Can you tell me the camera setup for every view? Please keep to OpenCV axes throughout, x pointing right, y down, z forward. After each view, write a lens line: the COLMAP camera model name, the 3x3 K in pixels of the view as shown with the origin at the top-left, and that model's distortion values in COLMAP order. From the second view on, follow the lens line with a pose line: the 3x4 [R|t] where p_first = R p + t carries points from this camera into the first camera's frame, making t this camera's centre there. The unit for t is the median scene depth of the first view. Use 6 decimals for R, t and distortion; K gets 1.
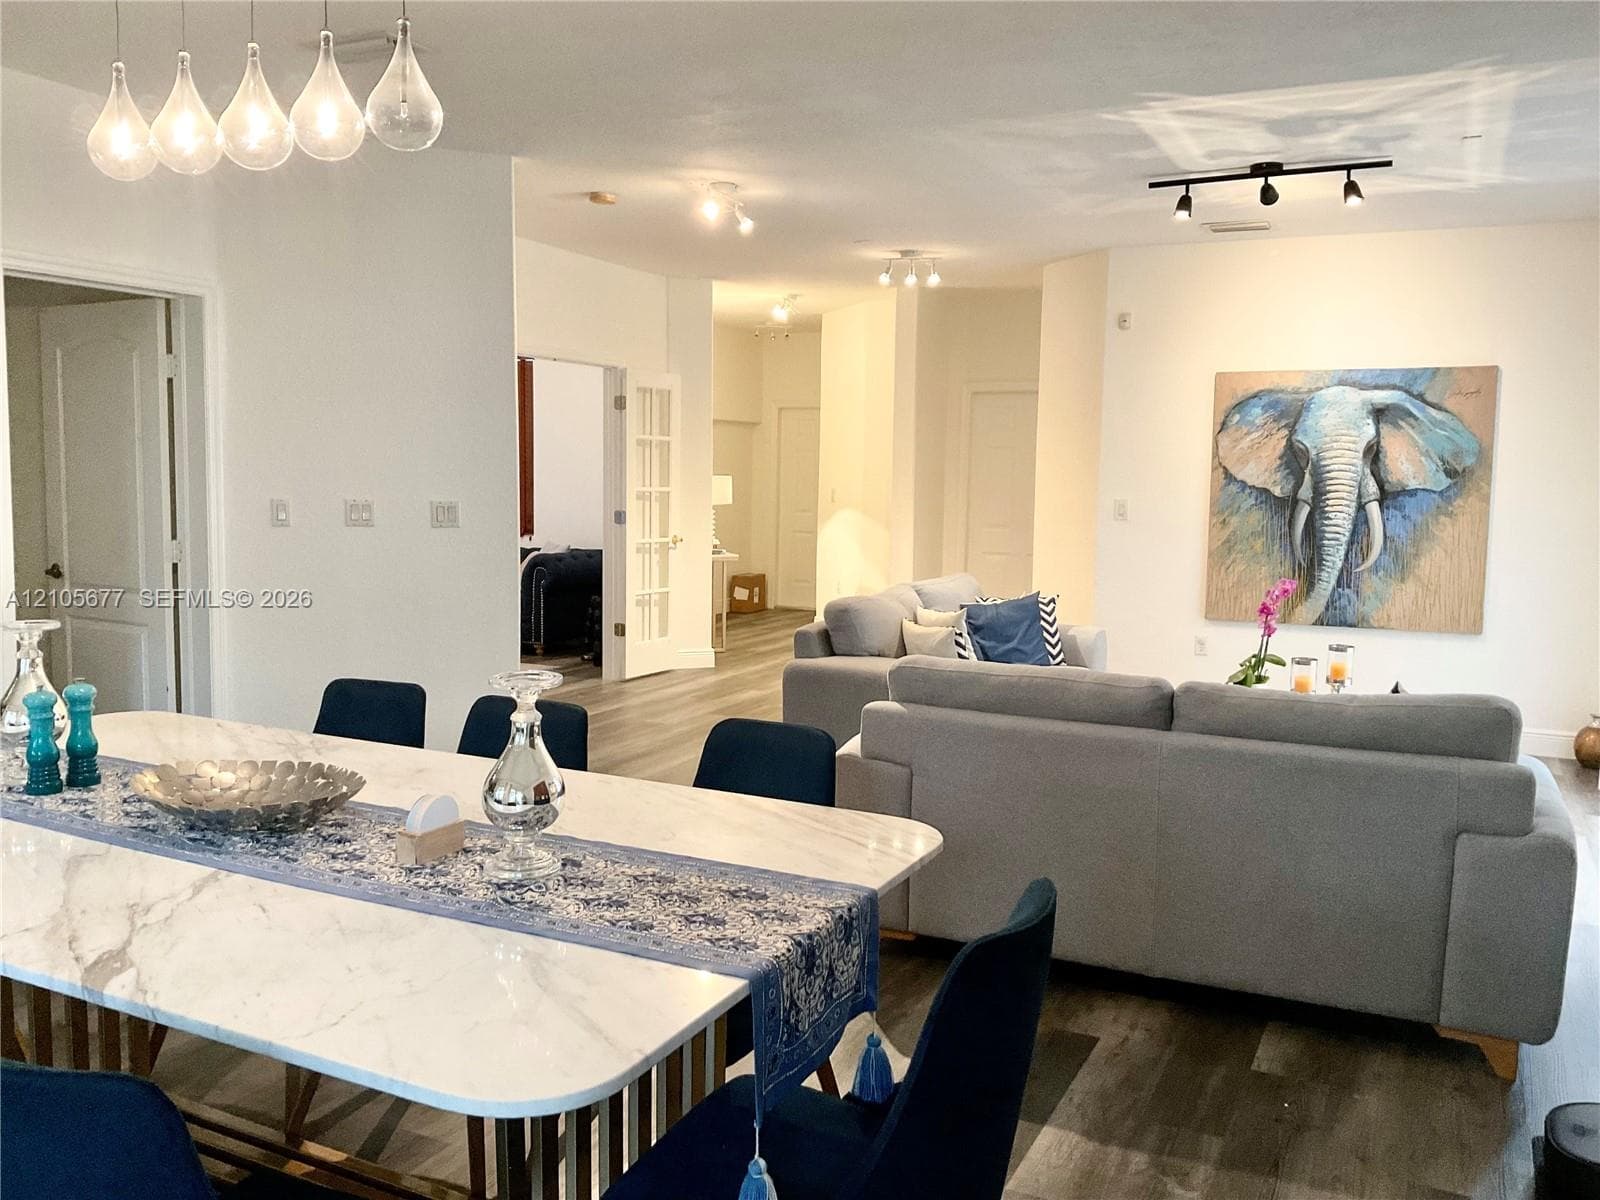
lens RADIAL K [[1318.5, 0, 779.3], [0, 1318.5, 595.4], [0, 0, 1]] dist [0.024169, -0.031814]
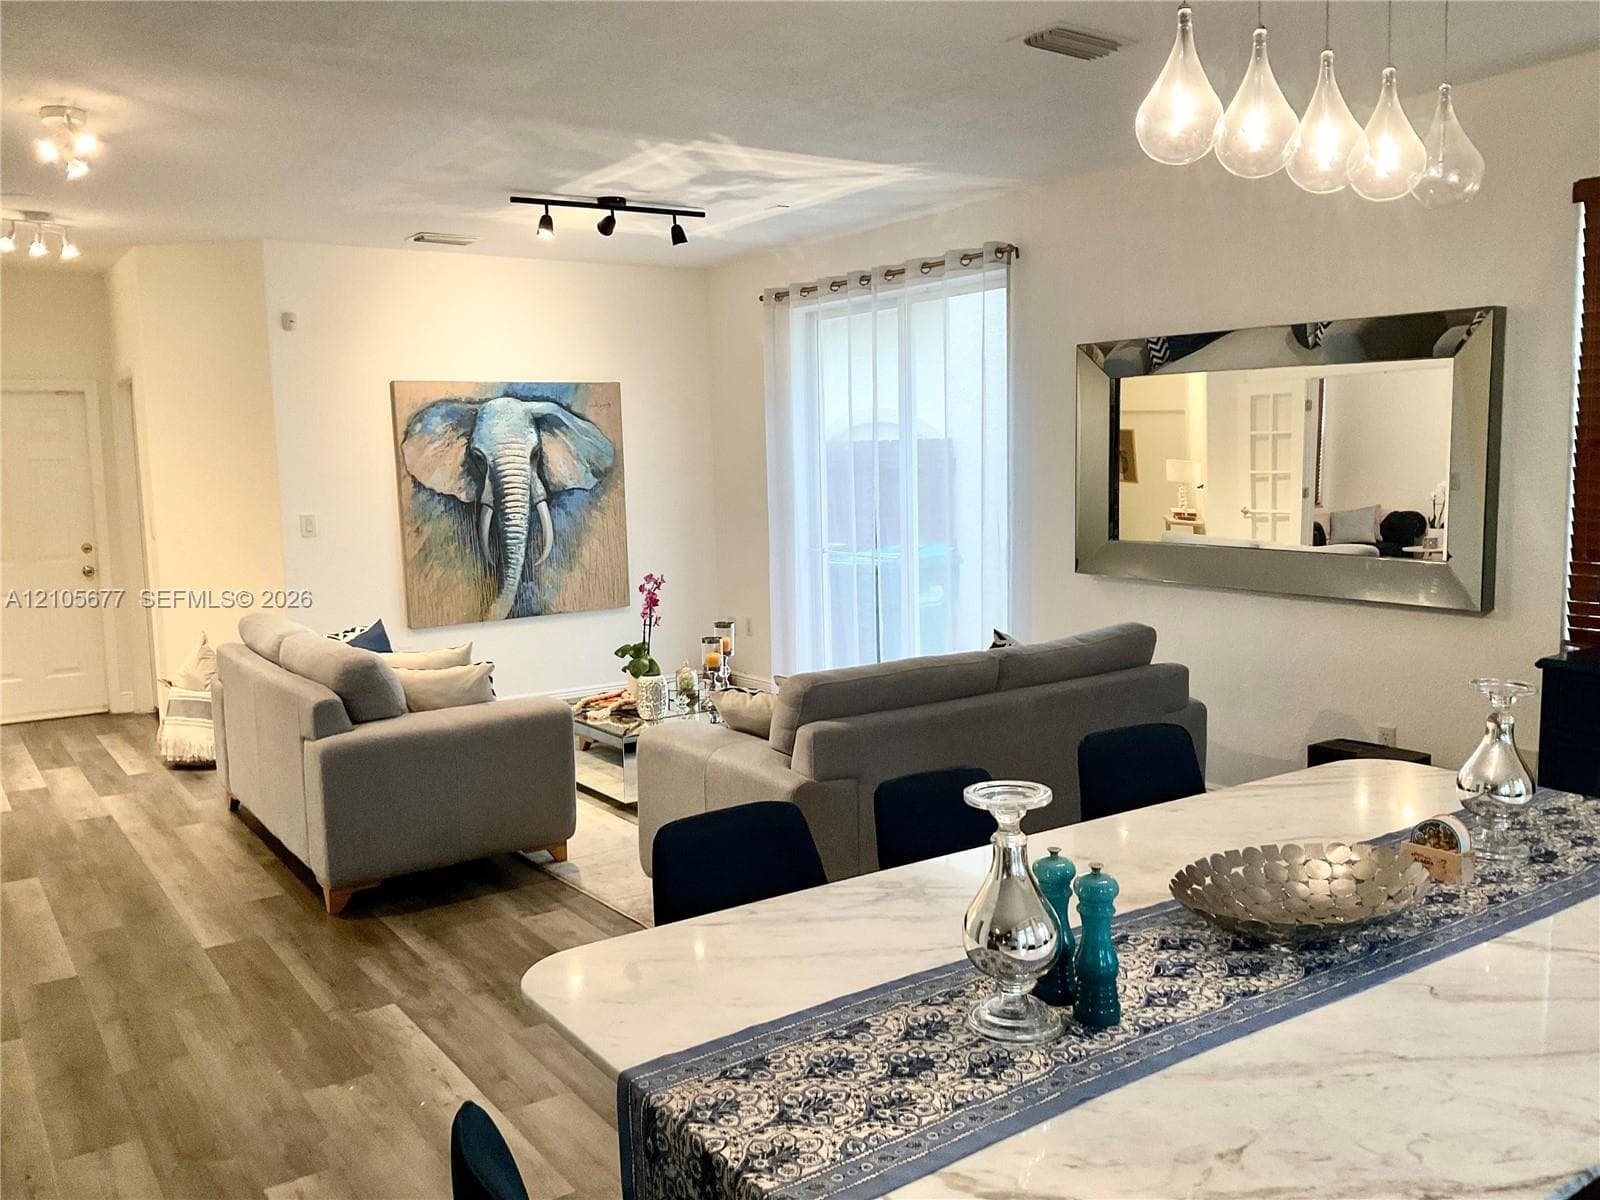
lens RADIAL K [[1318.5, 0, 791.5], [0, 1318.5, 609.8], [0, 0, 1]] dist [0.024169, -0.031814]
pose [[0.481143, -0.129791, 0.866981, -0.425780], [0.116035, 0.989706, 0.083769, -0.049348], [-0.868929, 0.060295, 0.491251, 0.276203]]
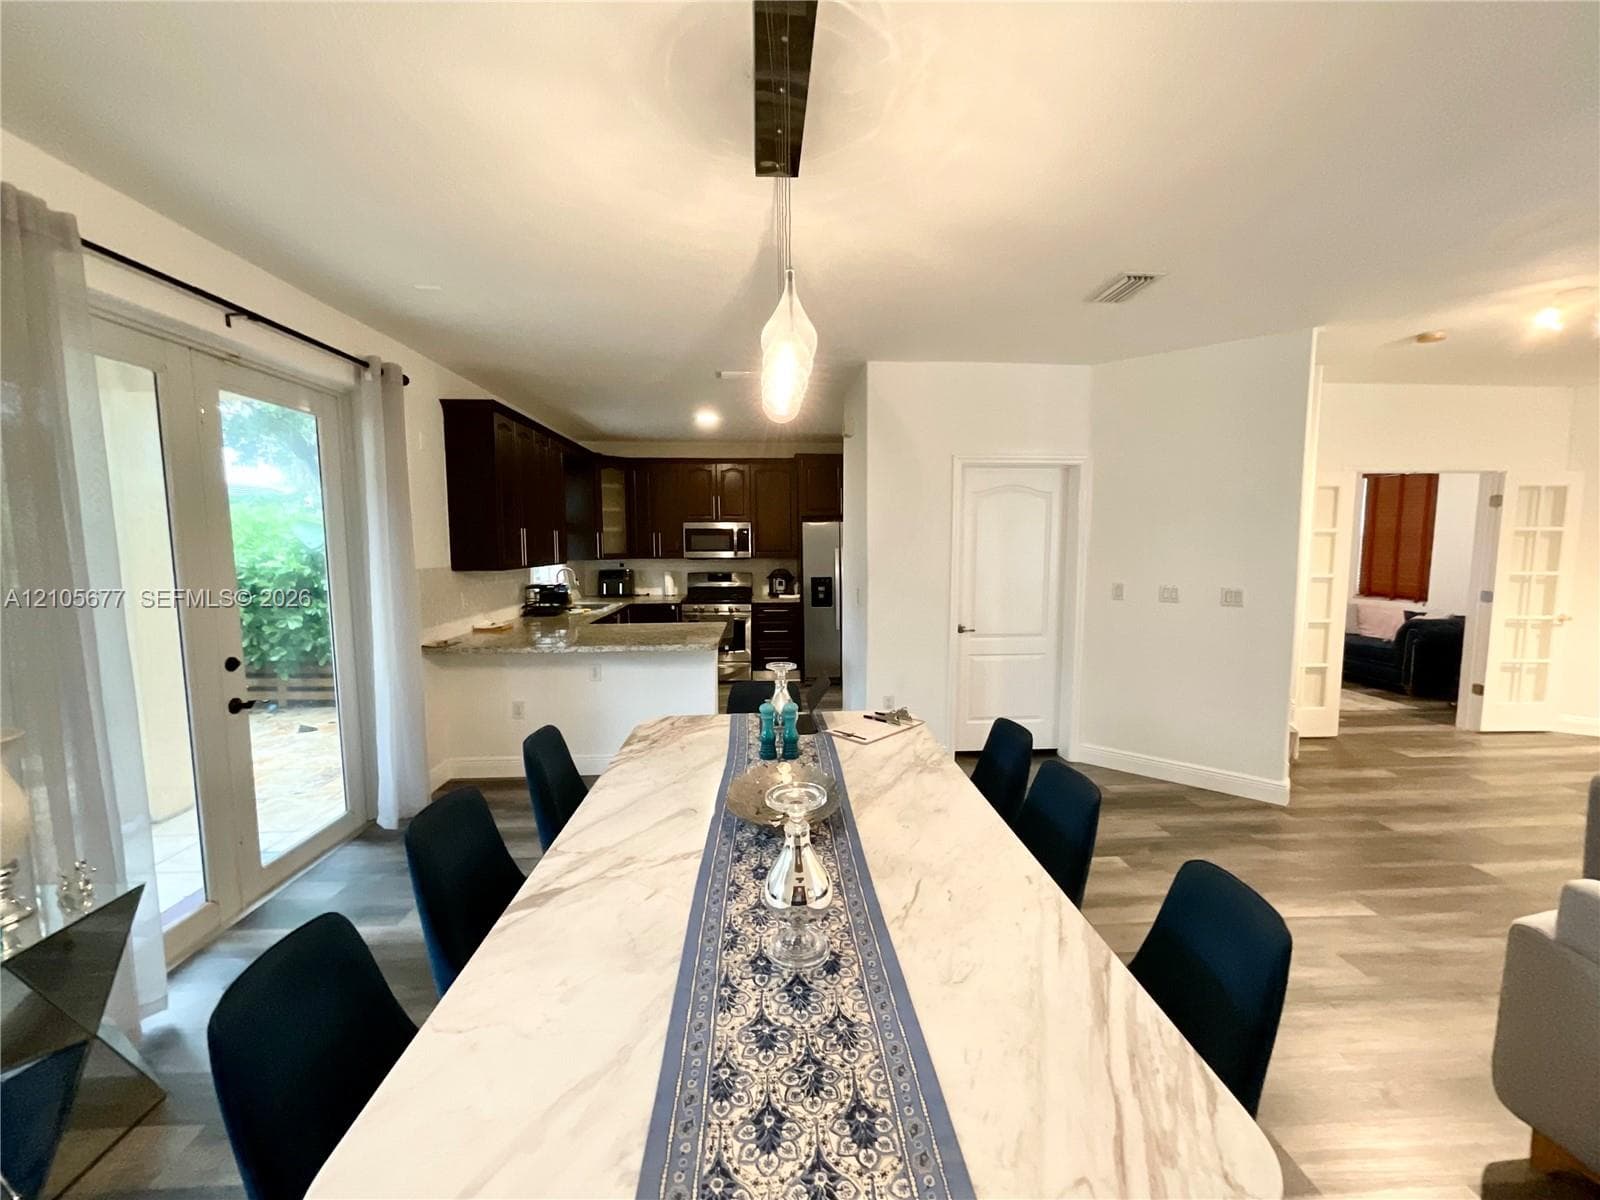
lens RADIAL K [[637.1, 0, 797.9], [0, 637.1, 600.8], [0, 0, 1]] dist [-0.006100, 0.000258]
pose [[0.494567, 0.056468, -0.867303, 0.082992], [-0.065830, 0.997454, 0.027404, -0.035578], [0.866643, 0.043542, 0.497026, 0.203466]]
